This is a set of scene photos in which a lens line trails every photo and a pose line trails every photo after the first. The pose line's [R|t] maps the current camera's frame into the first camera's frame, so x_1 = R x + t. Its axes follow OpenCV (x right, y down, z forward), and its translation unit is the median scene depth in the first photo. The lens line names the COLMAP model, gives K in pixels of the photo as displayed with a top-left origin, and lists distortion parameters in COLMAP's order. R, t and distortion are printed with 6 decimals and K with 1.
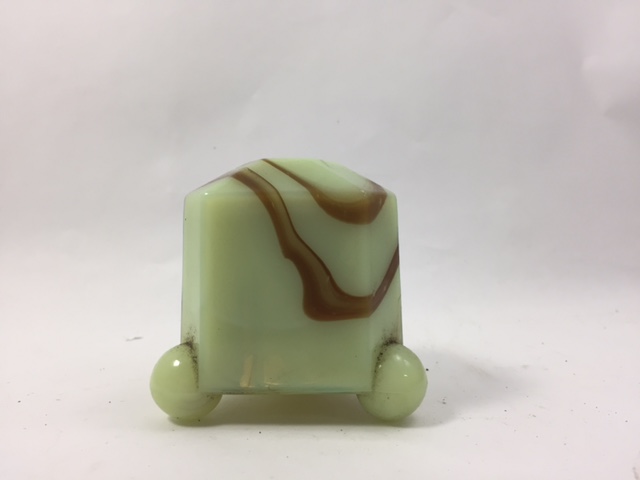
lens RADIAL K [[591.4, 0, 320.0], [0, 591.4, 240.0], [0, 0, 1]] dist [0.053862, -0.008825]
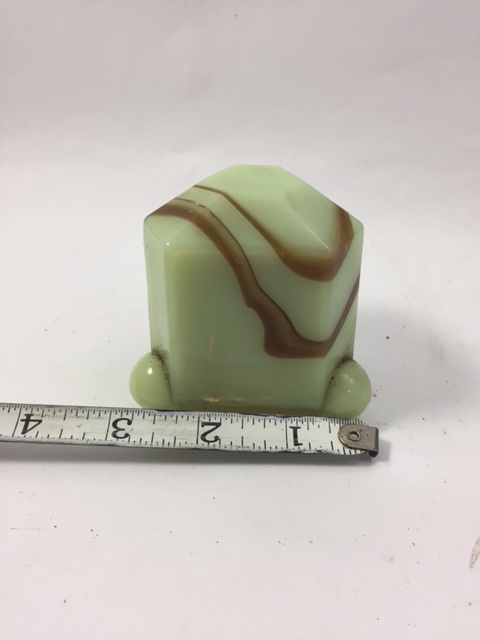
lens RADIAL K [[591.4, 0, 240.0], [0, 591.4, 320.0], [0, 0, 1]] dist [0.053862, -0.008825]
pose [[0.999011, 0.028242, -0.034355, -0.036632], [-0.005986, 0.850847, 0.525379, -0.492837], [0.044068, -0.524653, 0.850175, 0.103767]]
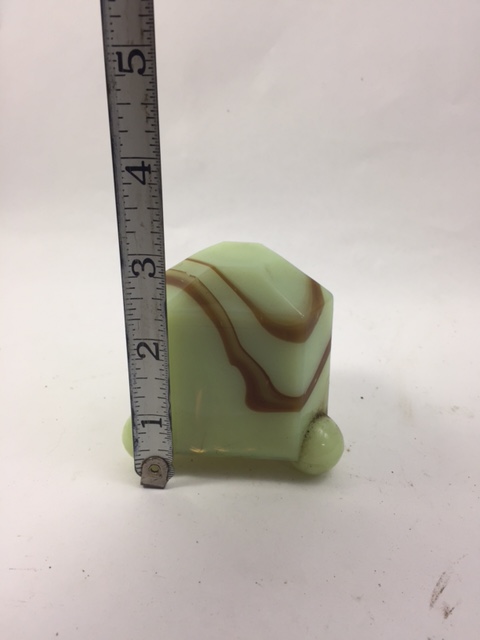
lens RADIAL K [[591.4, 0, 240.0], [0, 591.4, 320.0], [0, 0, 1]] dist [0.053862, -0.008825]
pose [[0.998948, 0.037617, -0.026209, -0.014557], [-0.023013, 0.905846, 0.422982, -0.542581], [0.039653, -0.421934, 0.905759, -0.021845]]
